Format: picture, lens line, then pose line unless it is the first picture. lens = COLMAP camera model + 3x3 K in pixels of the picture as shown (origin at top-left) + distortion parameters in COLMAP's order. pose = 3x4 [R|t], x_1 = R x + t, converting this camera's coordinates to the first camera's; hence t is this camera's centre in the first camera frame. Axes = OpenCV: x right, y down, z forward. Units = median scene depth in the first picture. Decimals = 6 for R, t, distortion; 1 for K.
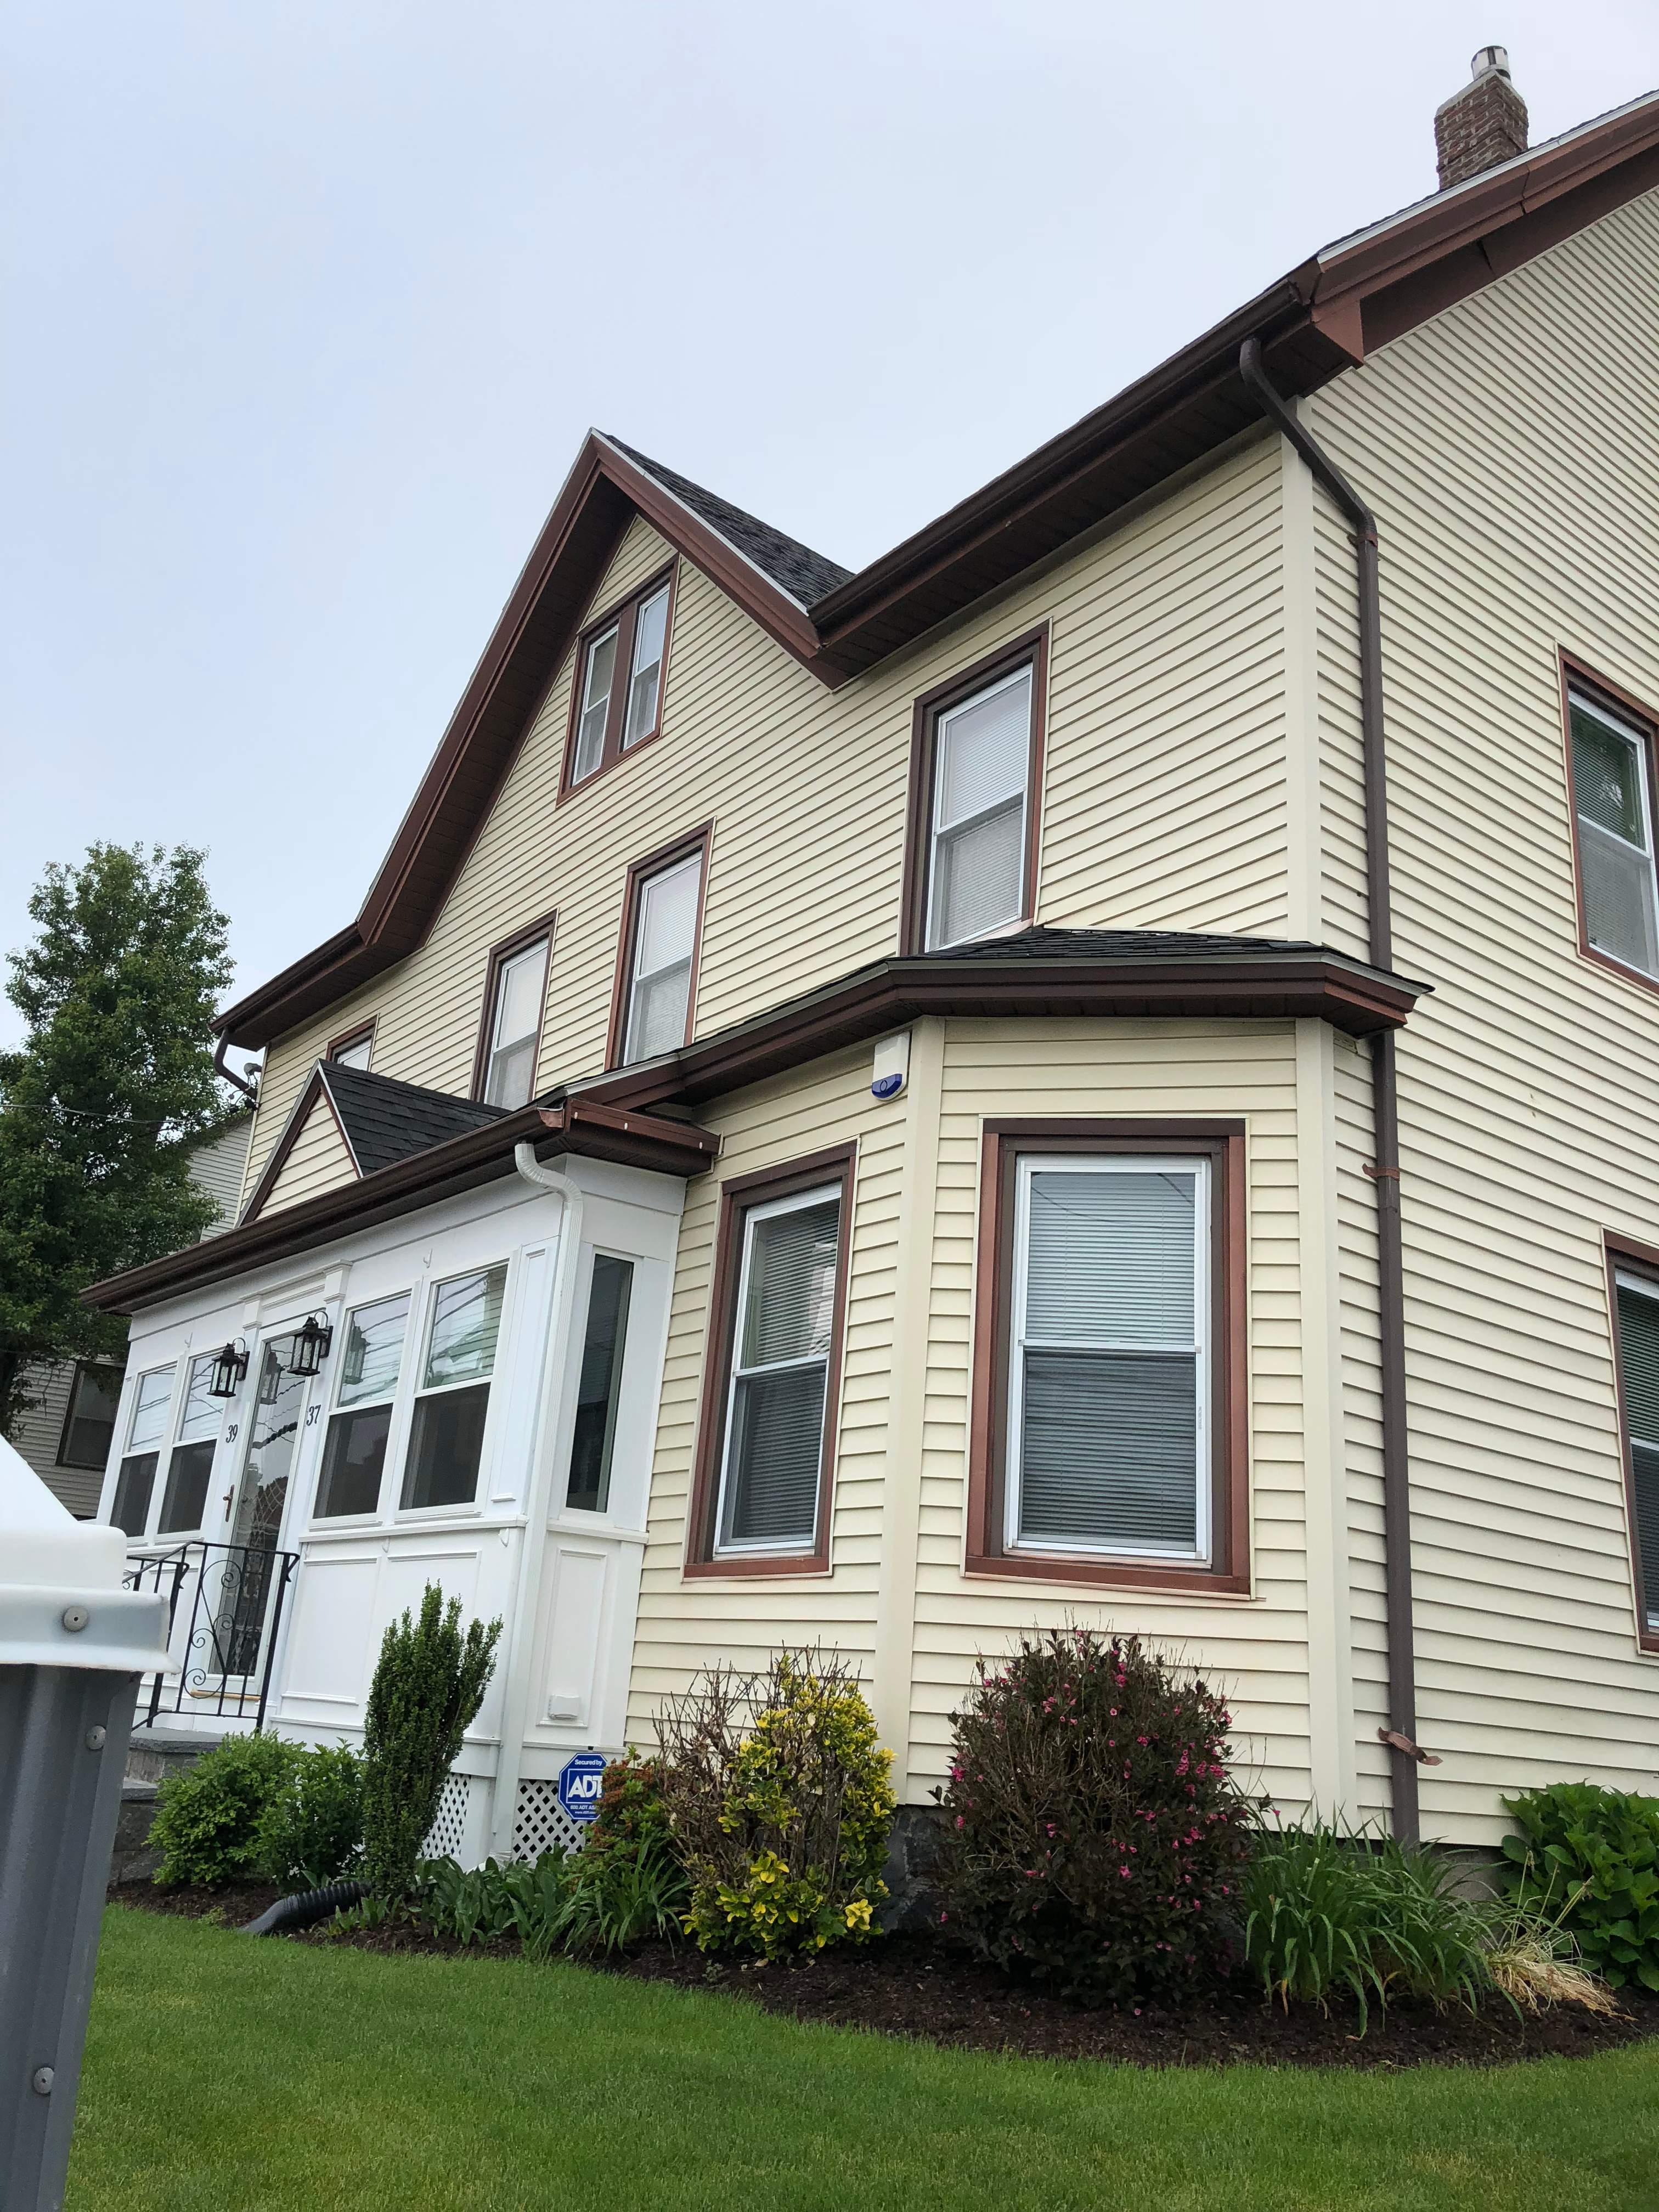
lens RADIAL K [[1817.4, 0, 765.9], [0, 1817.4, 1110.2], [0, 0, 1]] dist [0.058628, -0.041470]
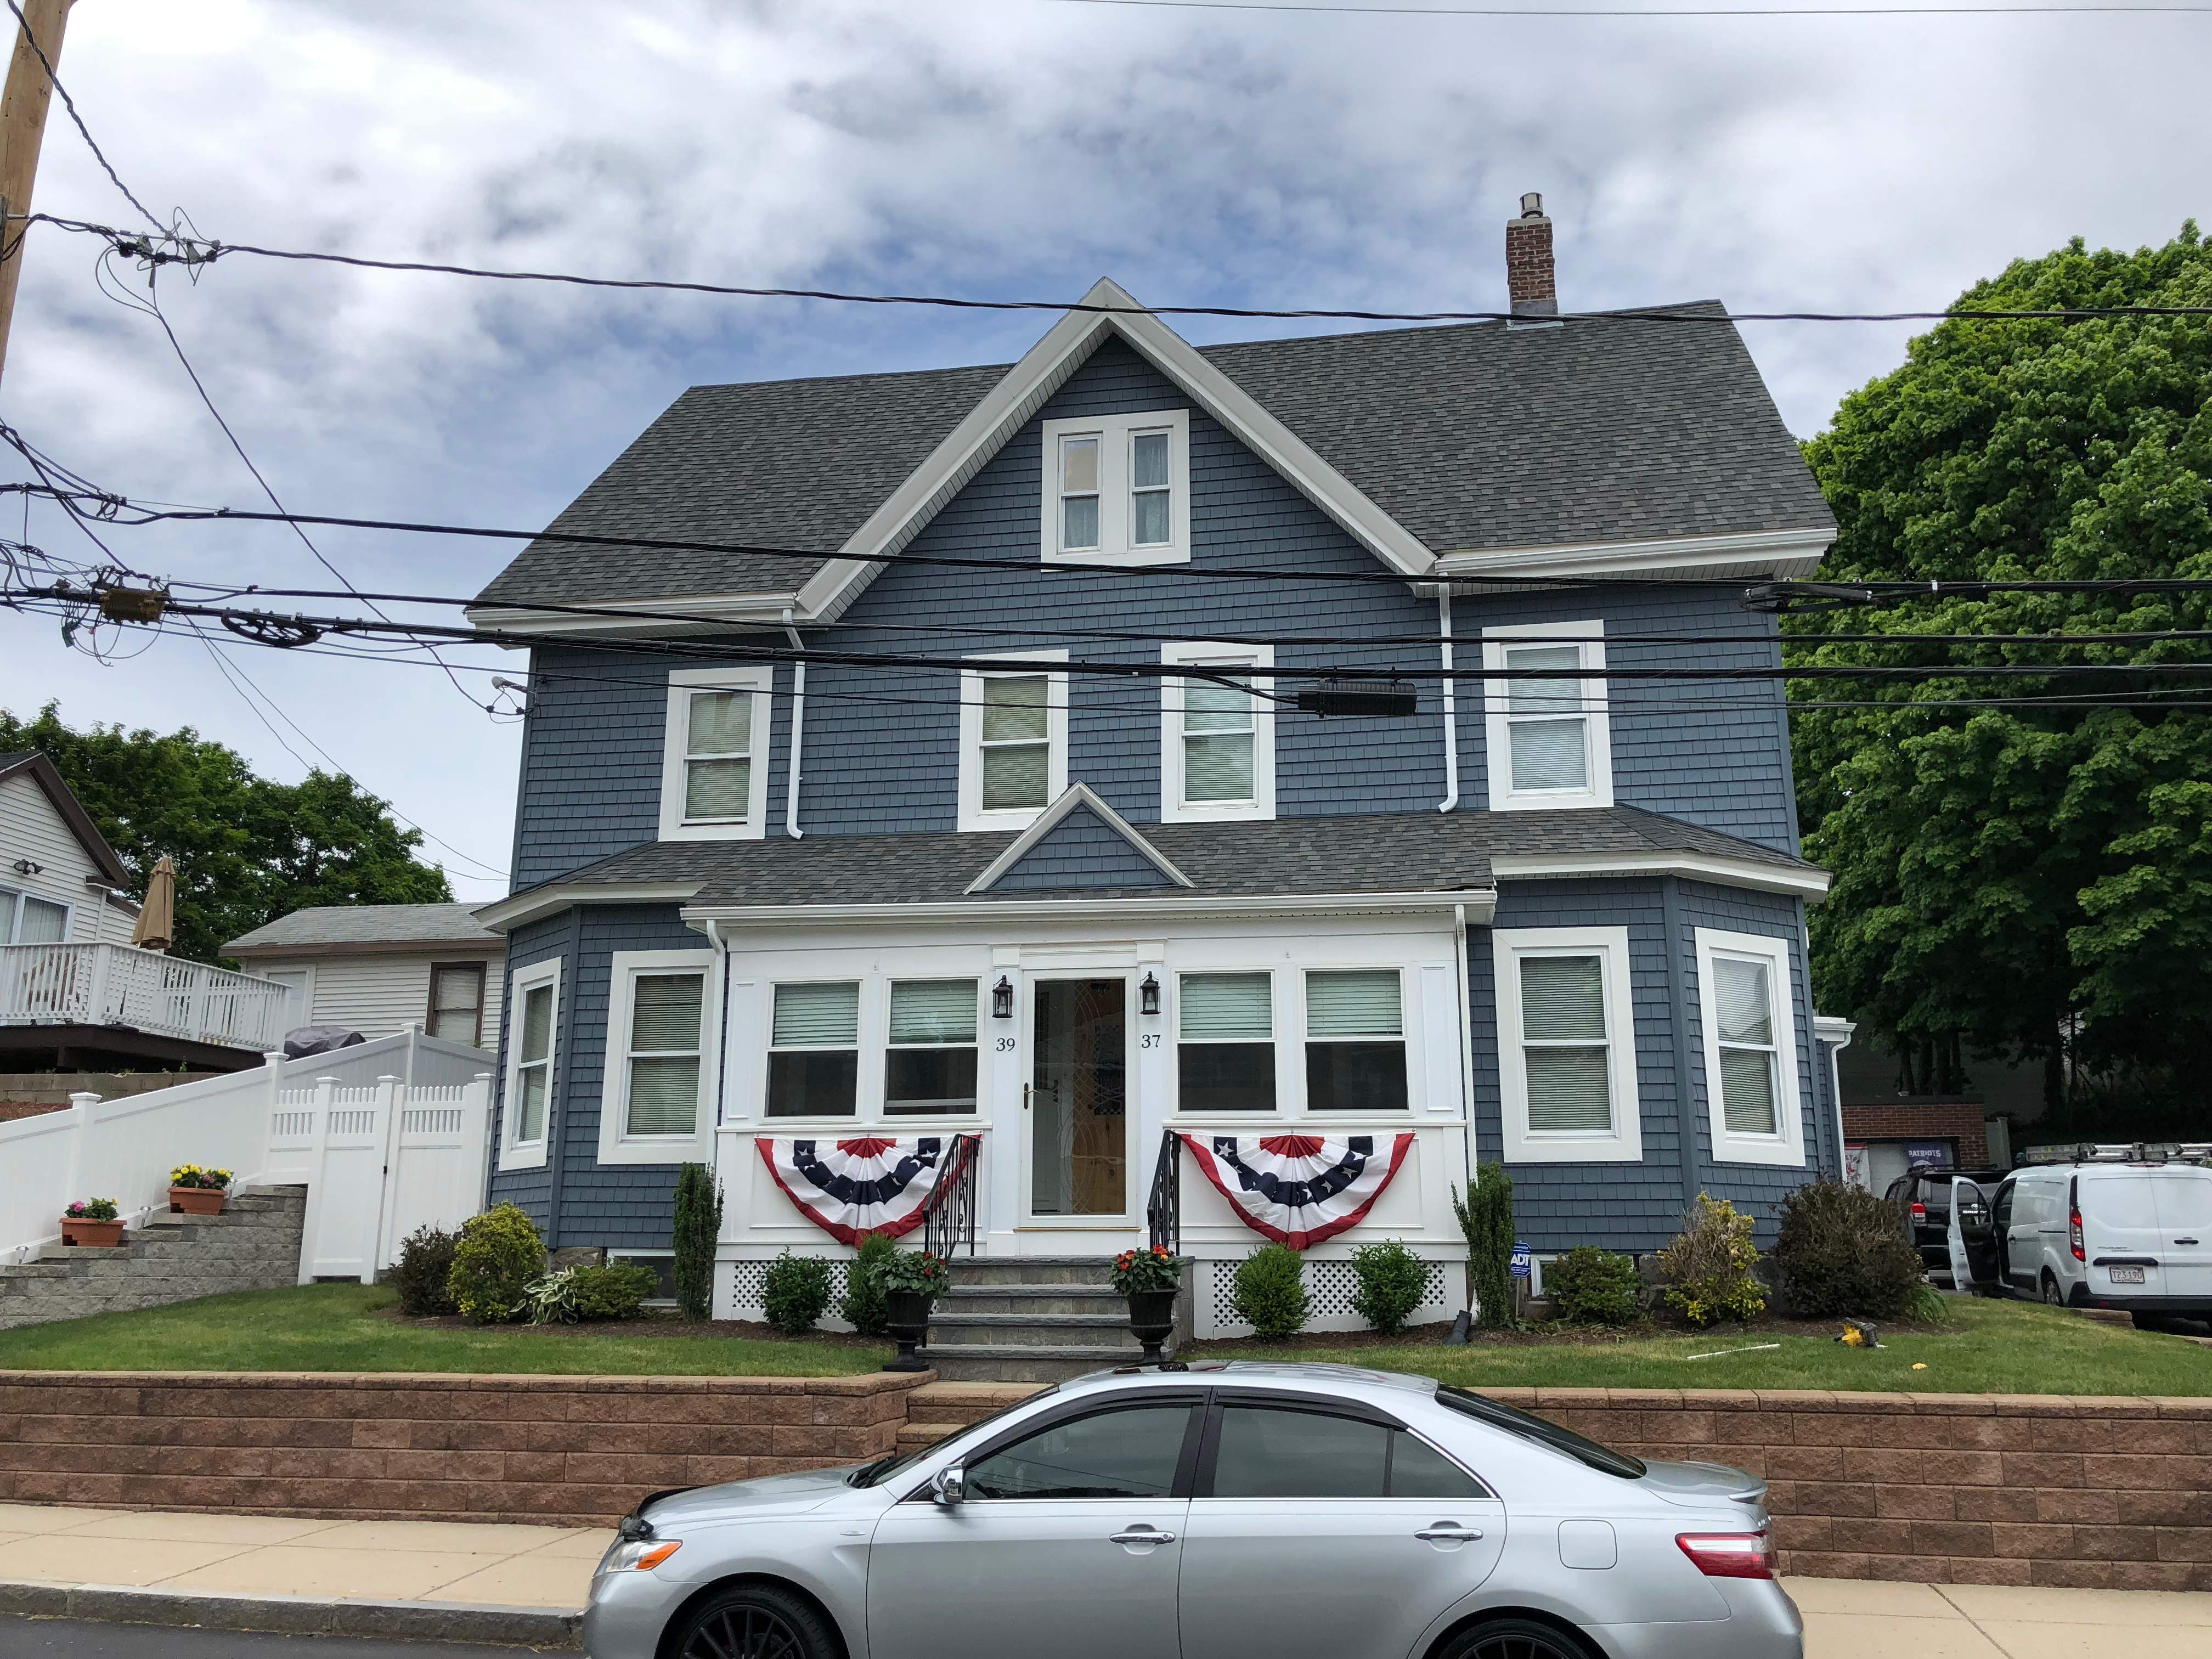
lens RADIAL K [[1817.4, 0, 1119.5], [0, 1817.4, 845.2], [0, 0, 1]] dist [0.058628, -0.041470]
pose [[0.724804, 0.078873, 0.684426, -1.564927], [-0.169315, 0.983351, 0.065982, -0.100893], [-0.667827, -0.163708, 0.726091, -0.031614]]
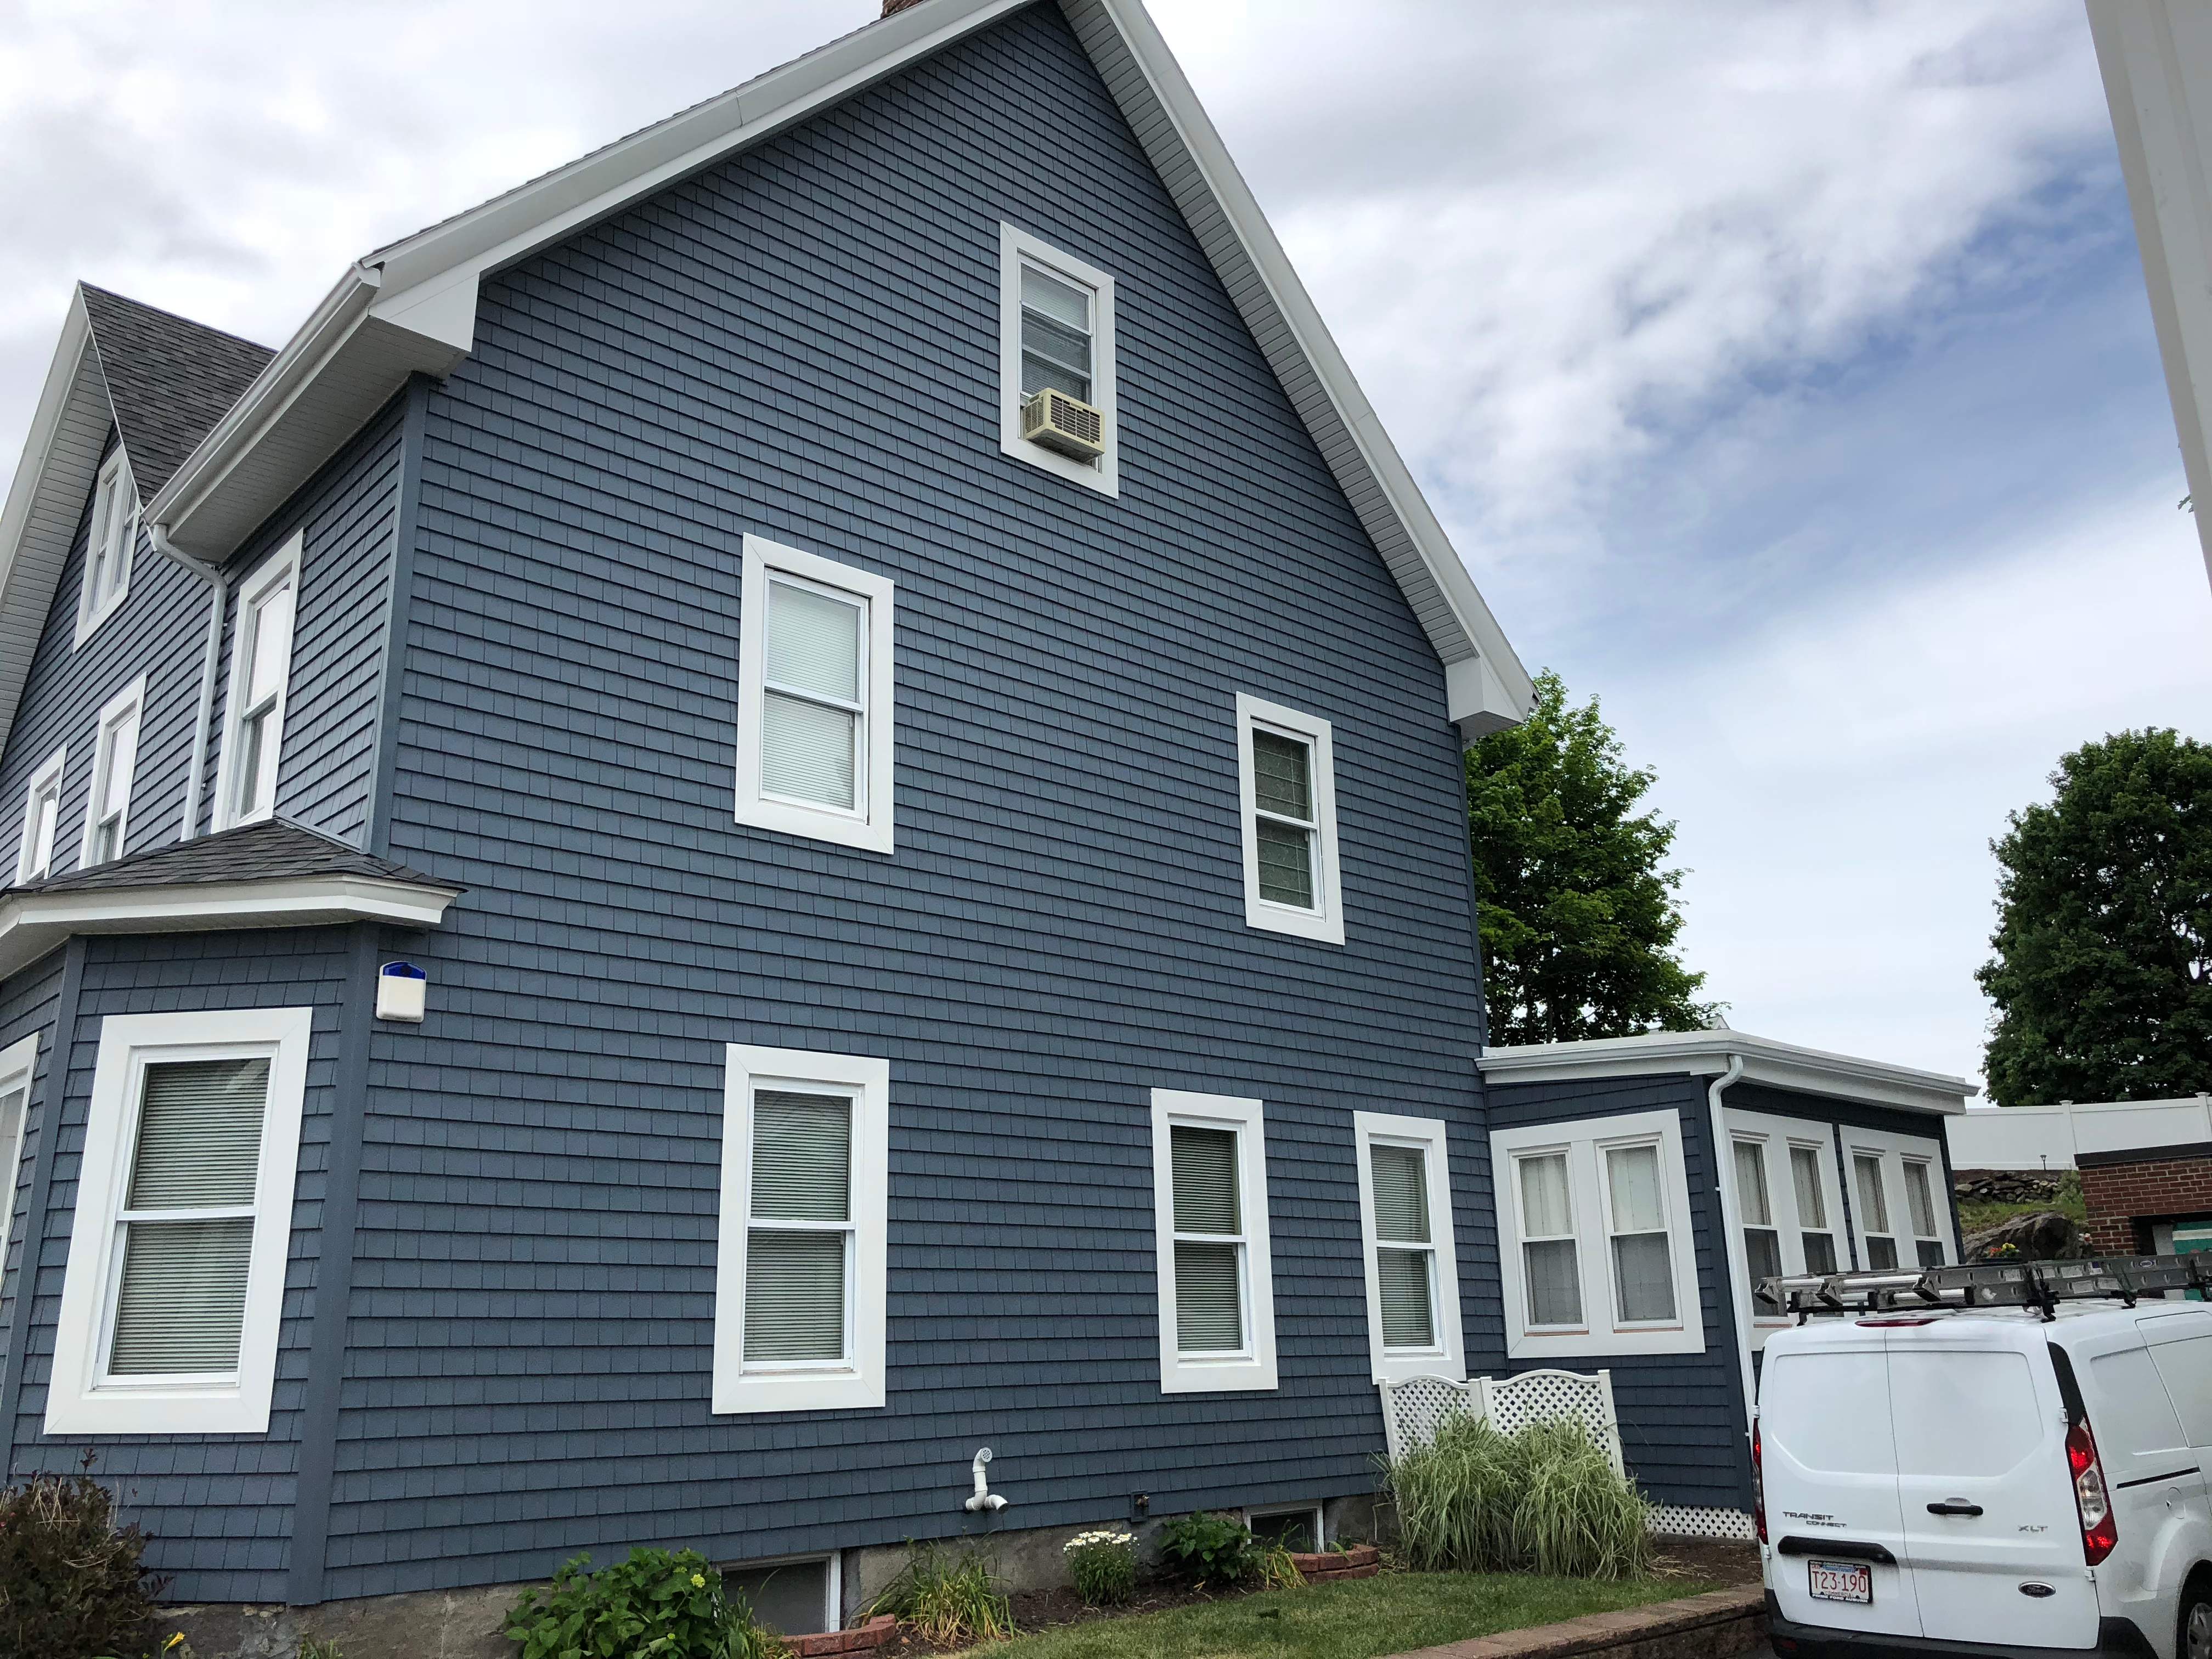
lens RADIAL K [[1817.4, 0, 1152.6], [0, 1817.4, 799.6], [0, 0, 1]] dist [0.058628, -0.041470]
pose [[0.989419, -0.066890, 0.128744, 0.588878], [0.062096, 0.997232, 0.040902, -0.128470], [-0.131124, -0.032475, 0.990834, -0.234989]]
